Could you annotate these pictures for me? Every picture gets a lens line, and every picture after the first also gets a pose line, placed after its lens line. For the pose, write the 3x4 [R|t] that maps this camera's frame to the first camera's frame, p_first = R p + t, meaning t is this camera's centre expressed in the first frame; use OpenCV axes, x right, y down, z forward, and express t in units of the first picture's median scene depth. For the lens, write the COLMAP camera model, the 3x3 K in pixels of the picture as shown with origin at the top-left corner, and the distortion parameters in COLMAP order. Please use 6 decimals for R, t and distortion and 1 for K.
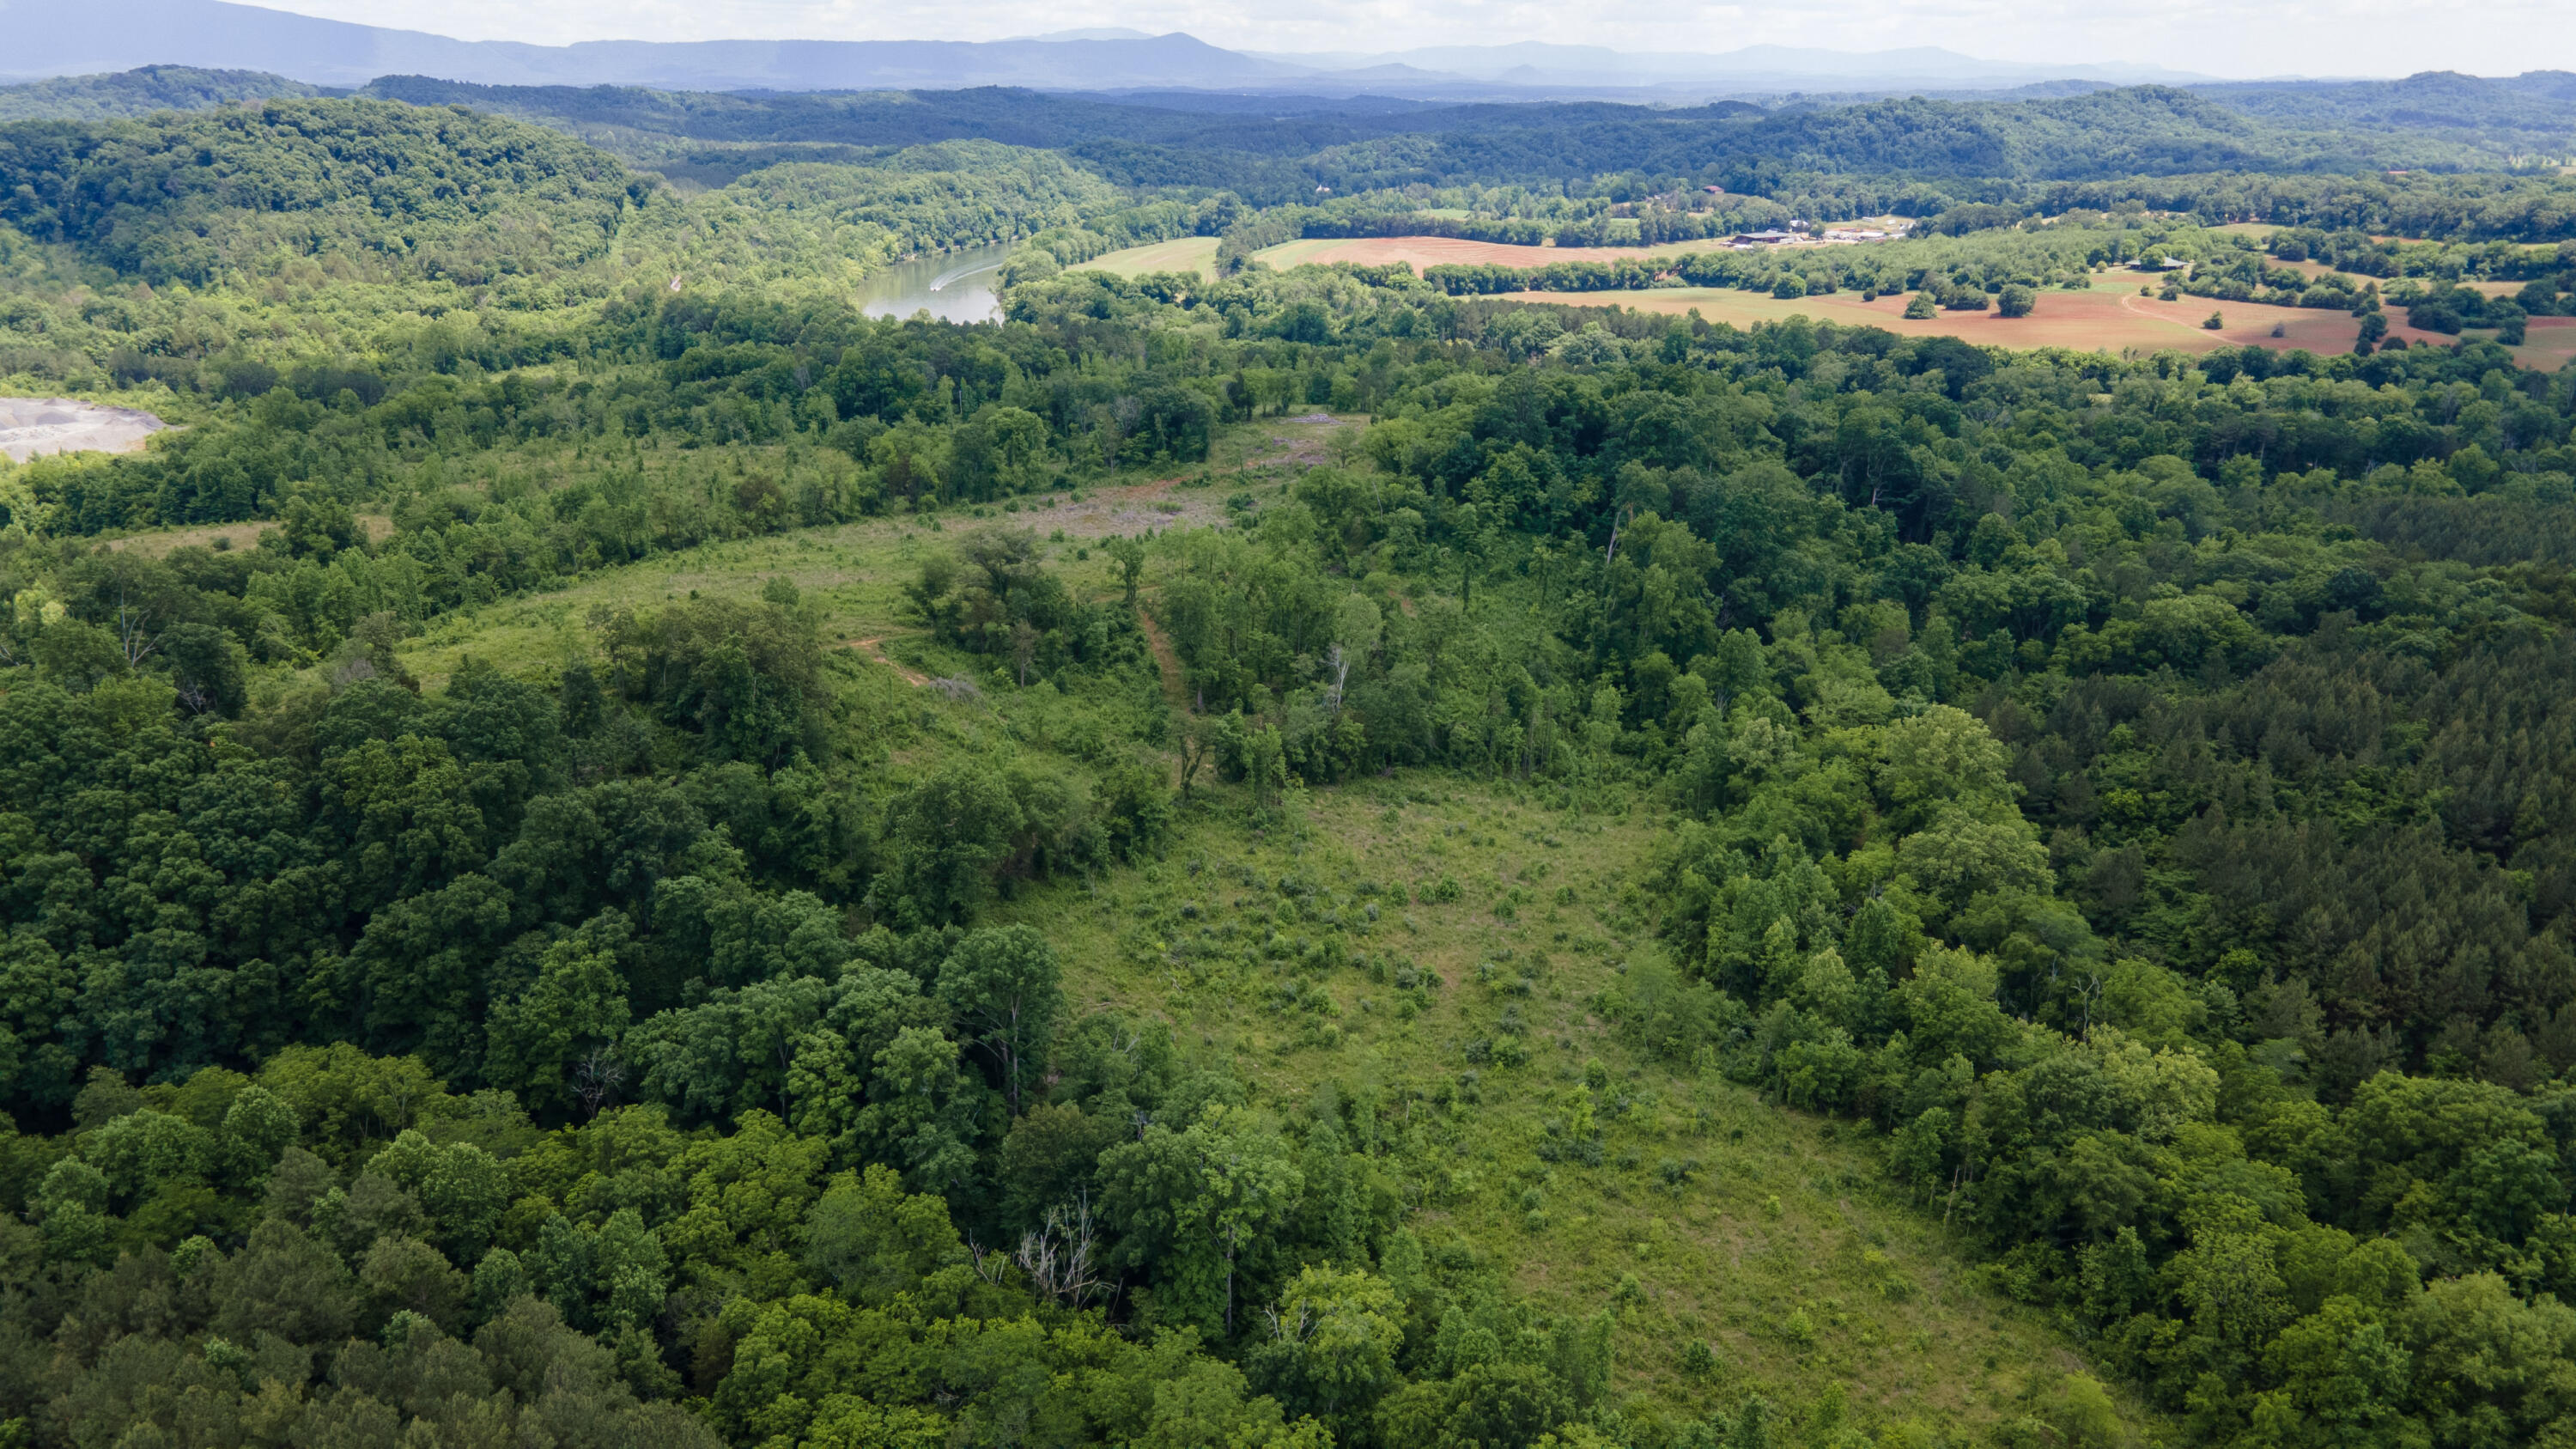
lens RADIAL K [[1892.9, 0, 1294.5], [0, 1892.9, 734.6], [0, 0, 1]] dist [0.023439, 0.032793]
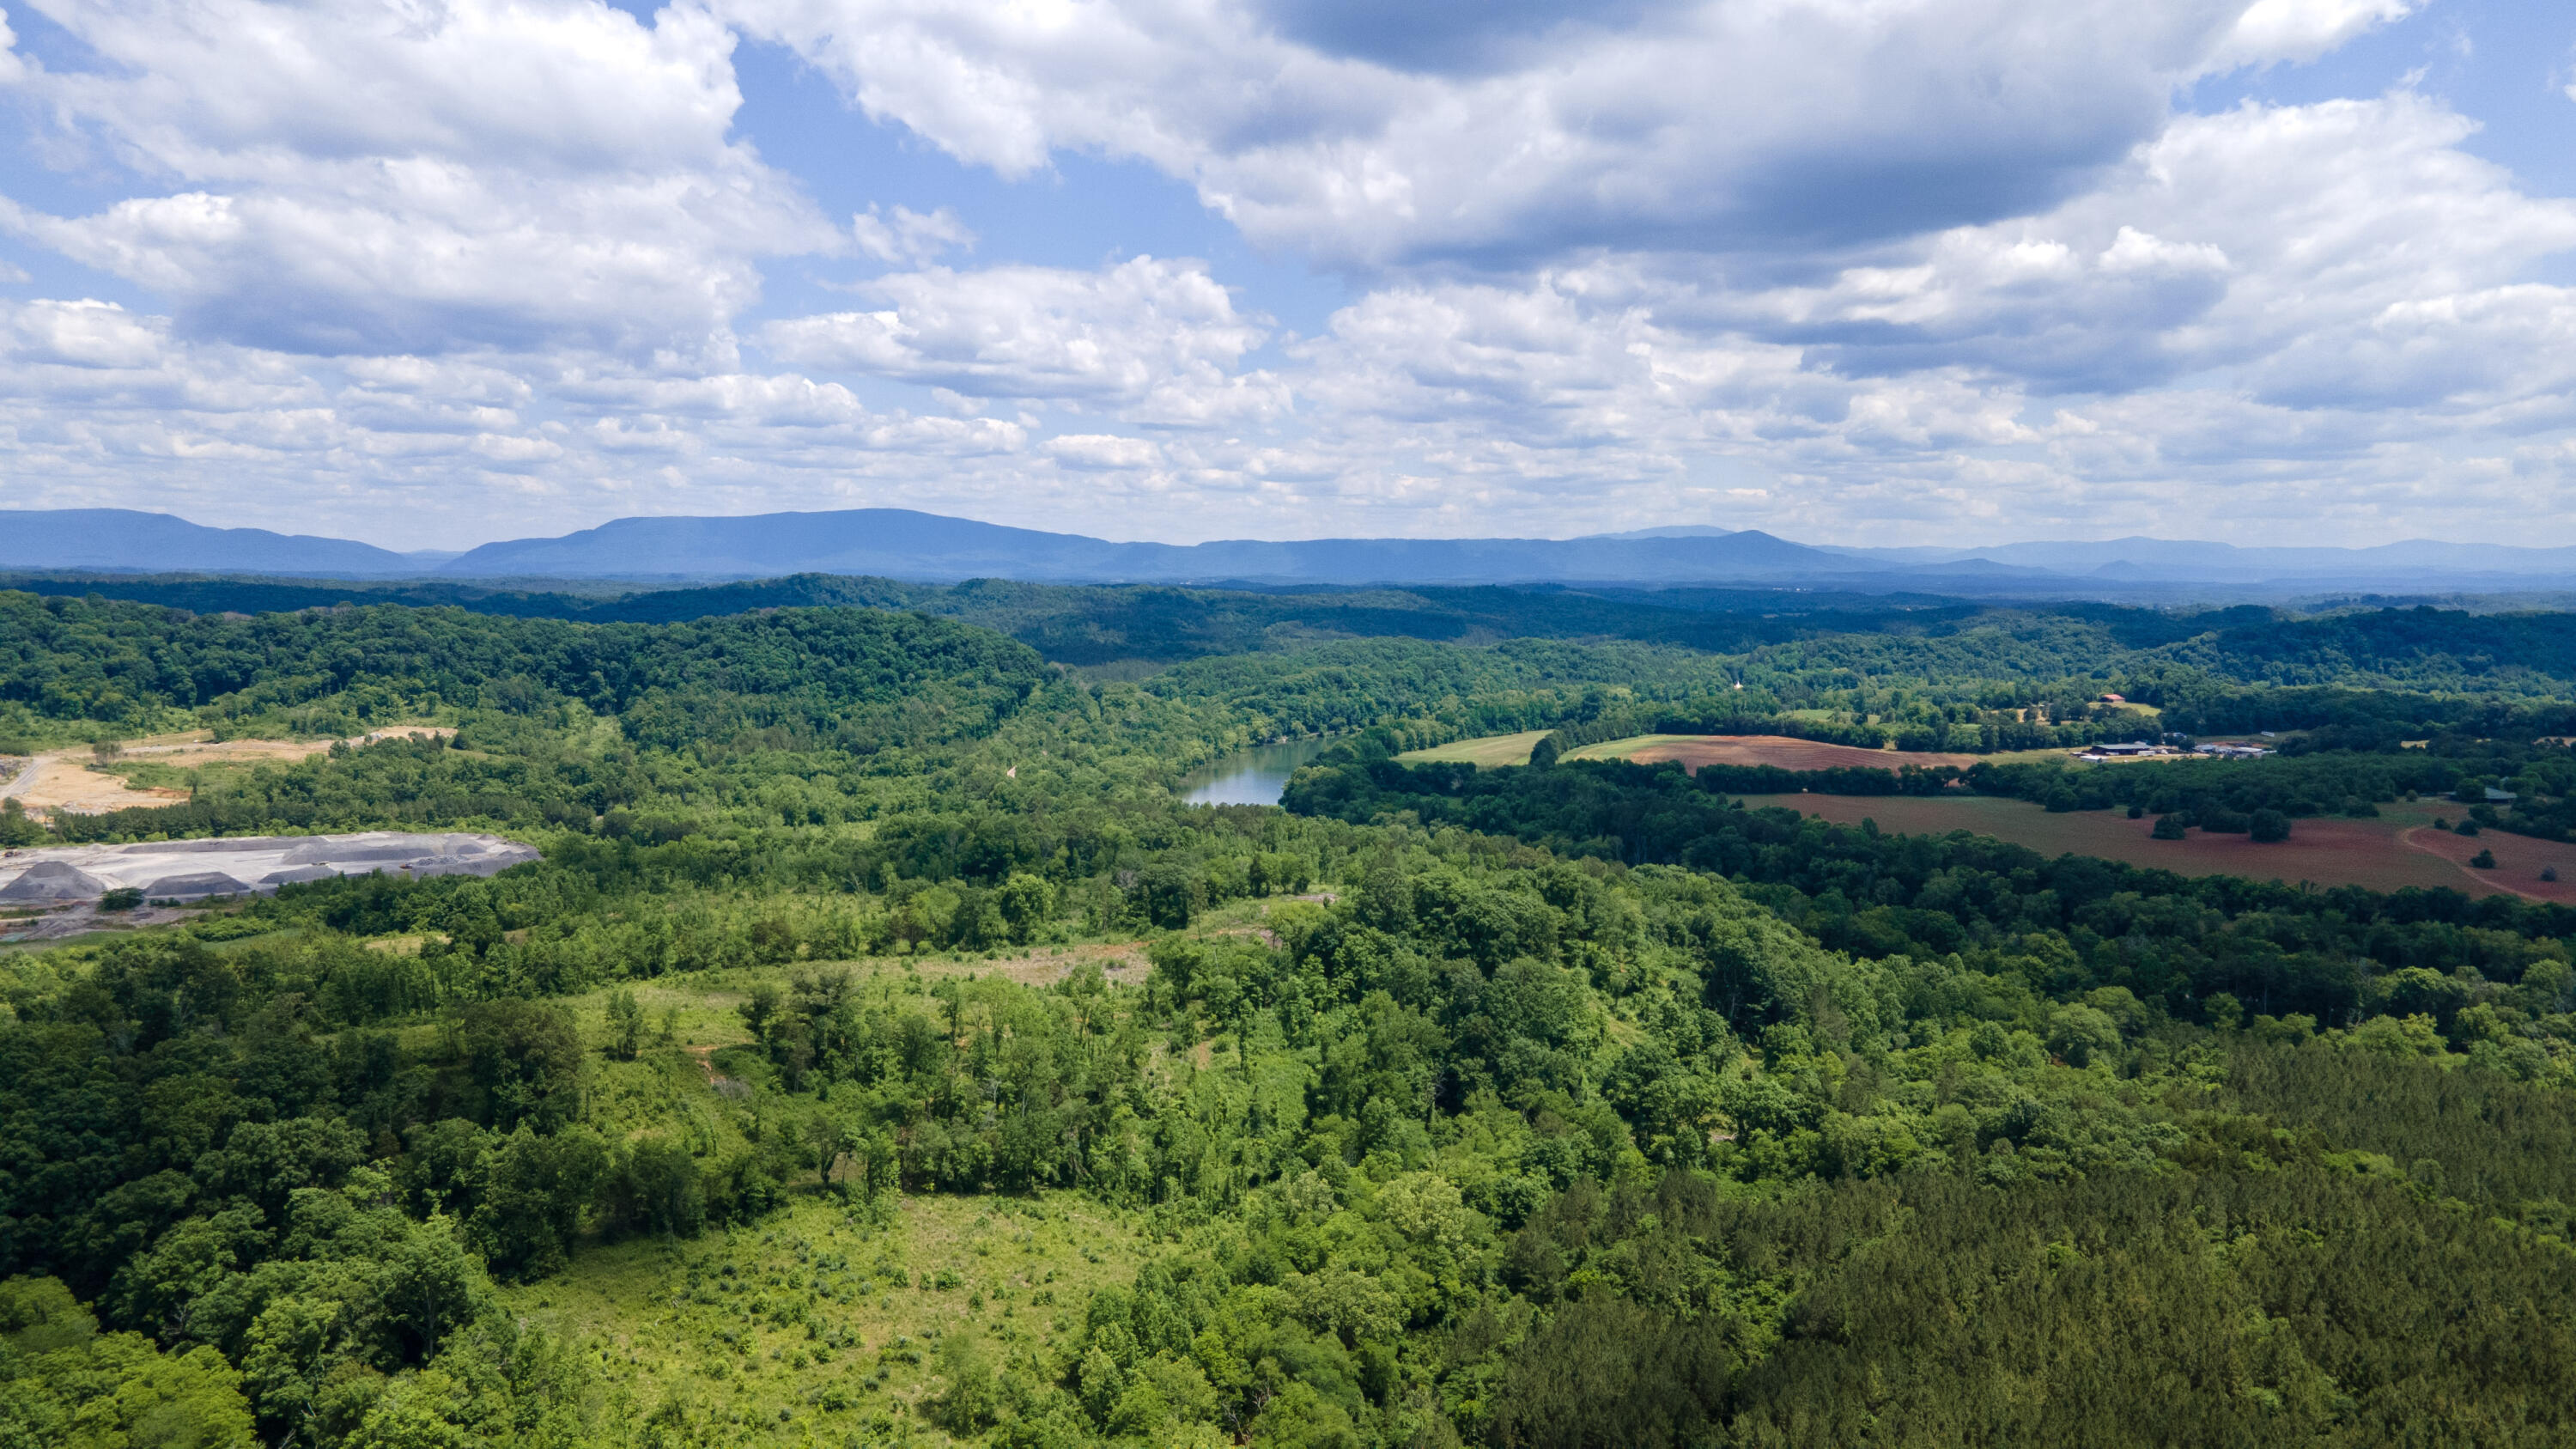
lens RADIAL K [[1892.9, 0, 1285.7], [0, 1892.9, 734.8], [0, 0, 1]] dist [0.023439, 0.032793]
pose [[0.953262, 0.031546, -0.300493, 0.166307], [-0.103859, 0.968144, -0.227838, -0.000485], [0.283733, 0.248398, 0.926171, -0.040909]]
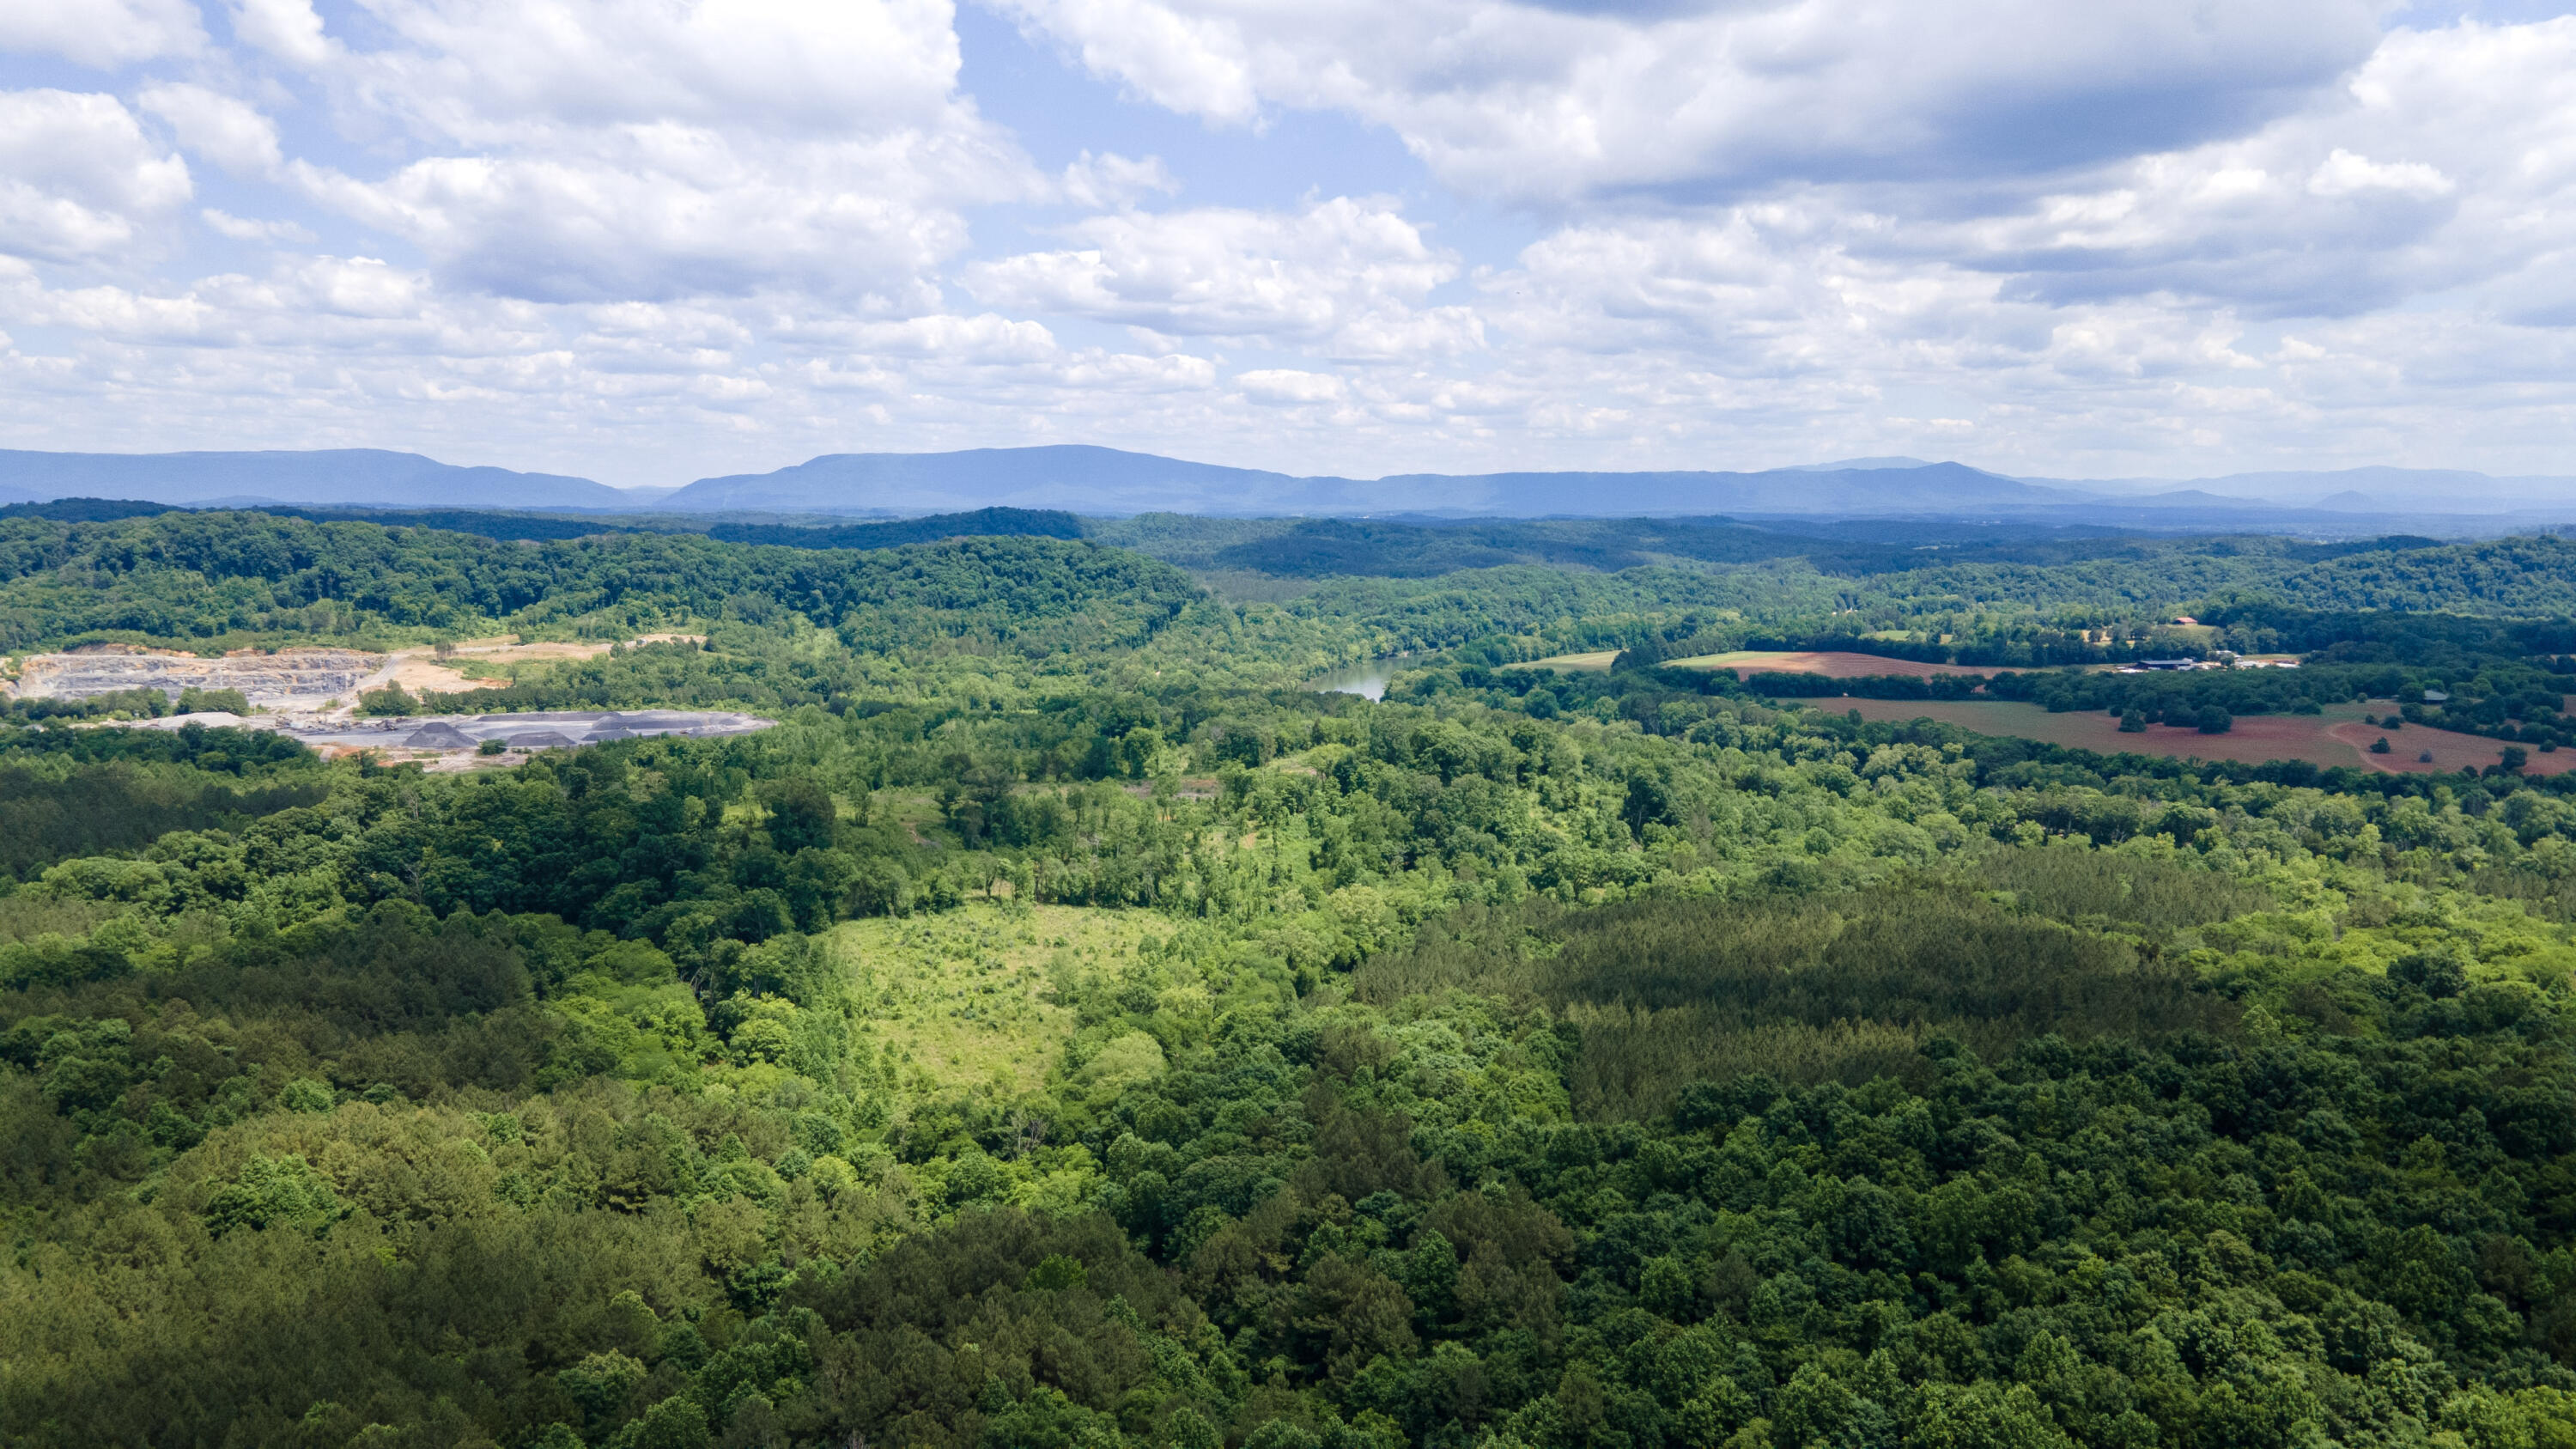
lens RADIAL K [[1892.9, 0, 1282.7], [0, 1892.9, 723.5], [0, 0, 1]] dist [0.023439, 0.032793]
pose [[0.918477, 0.049837, -0.392322, 0.271437], [-0.133406, 0.972925, -0.188730, 0.051899], [0.372294, 0.225682, 0.900258, -0.189650]]
